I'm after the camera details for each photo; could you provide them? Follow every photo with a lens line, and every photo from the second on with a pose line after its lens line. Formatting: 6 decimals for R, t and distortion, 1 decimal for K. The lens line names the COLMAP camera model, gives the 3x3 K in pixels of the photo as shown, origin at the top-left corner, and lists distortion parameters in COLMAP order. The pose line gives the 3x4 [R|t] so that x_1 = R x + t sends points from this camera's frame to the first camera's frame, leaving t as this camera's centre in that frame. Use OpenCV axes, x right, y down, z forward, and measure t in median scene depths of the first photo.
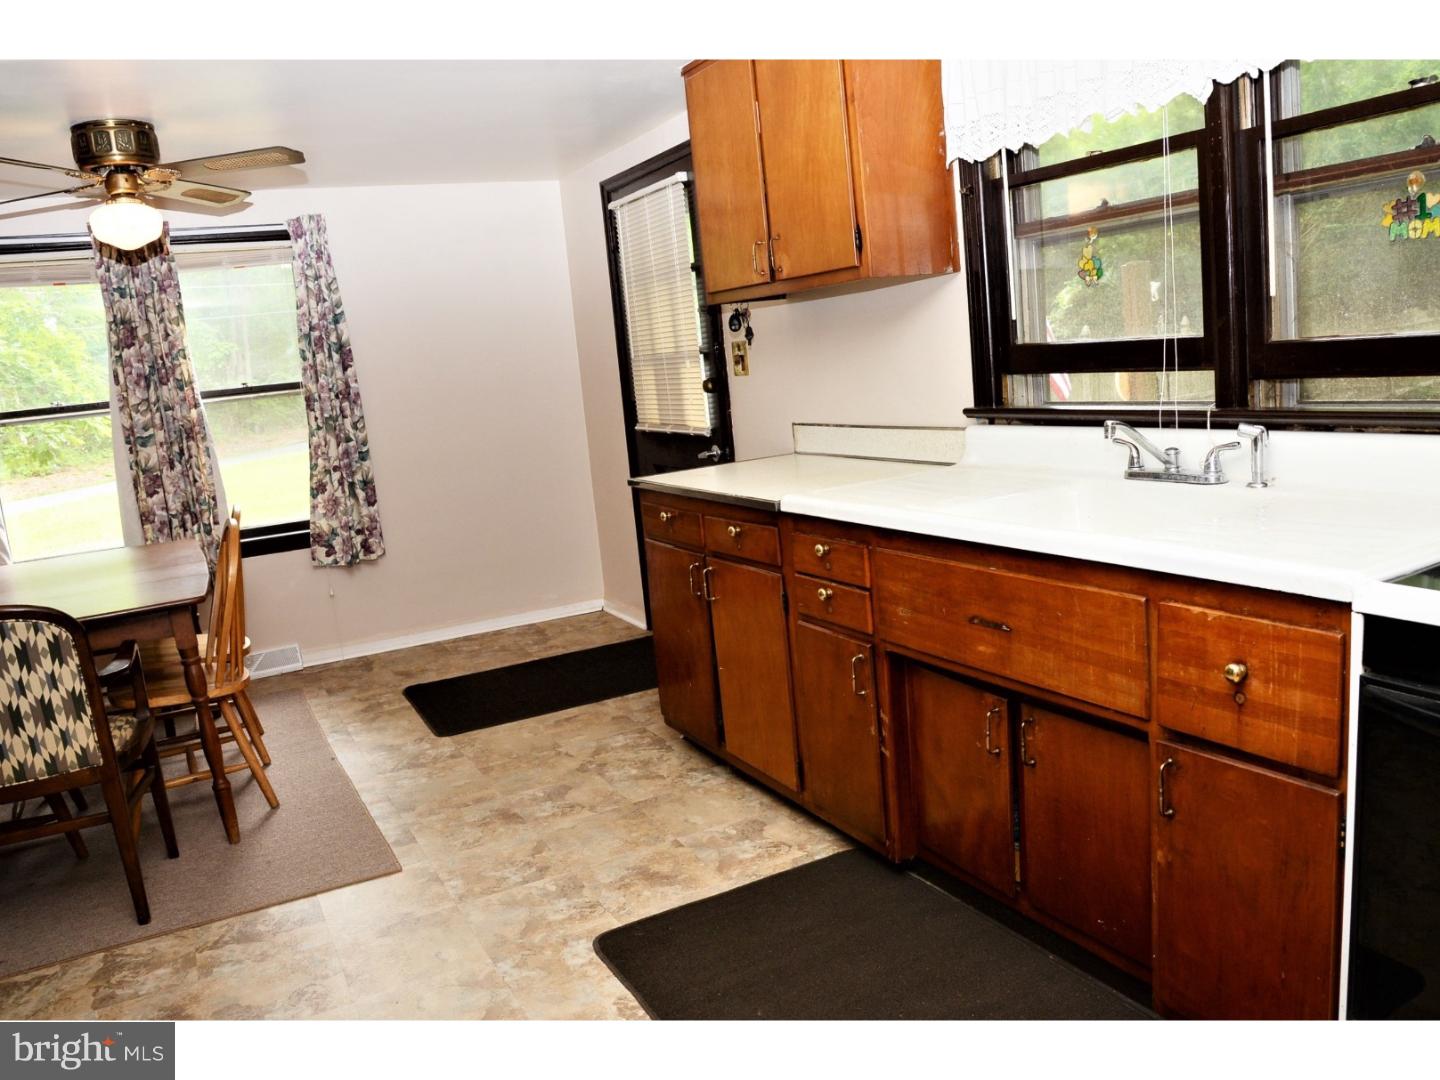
lens RADIAL K [[1113.6, 0, 709.5], [0, 1113.6, 539.9], [0, 0, 1]] dist [-0.093535, 0.042198]
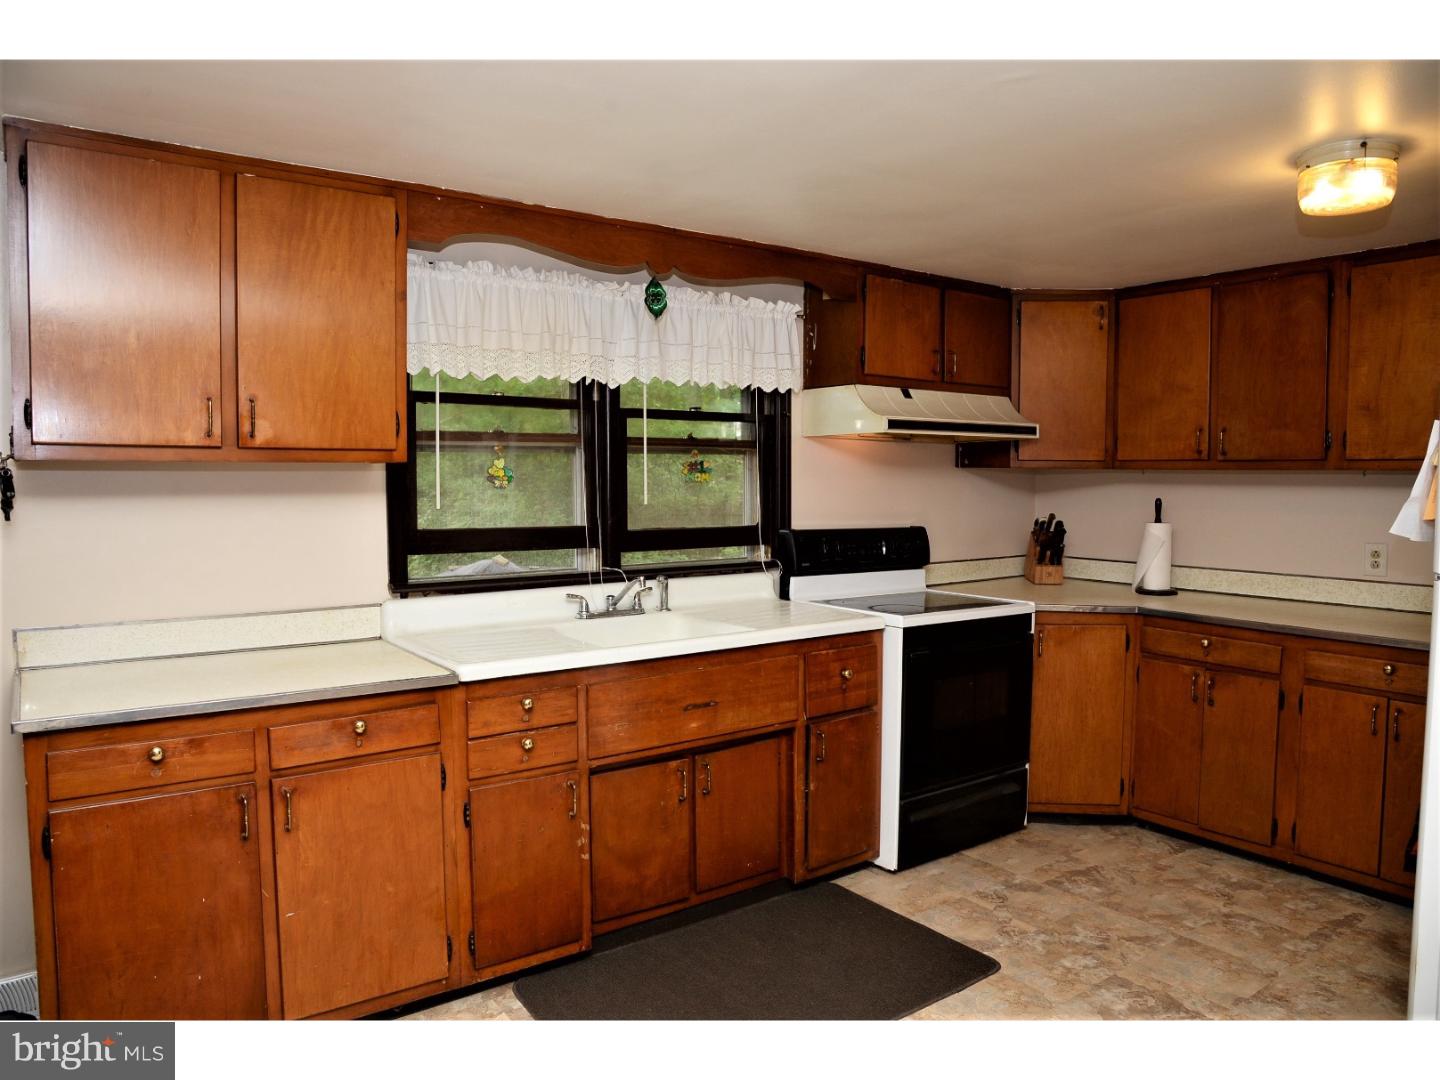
lens RADIAL K [[982.2, 0, 722.8], [0, 982.2, 537.4], [0, 0, 1]] dist [-0.107433, 0.044228]
pose [[-0.156067, 0.039594, 0.986953, -0.693392], [0.181985, 0.983243, -0.010668, -0.083825], [-0.970837, 0.177946, -0.160657, 0.730017]]
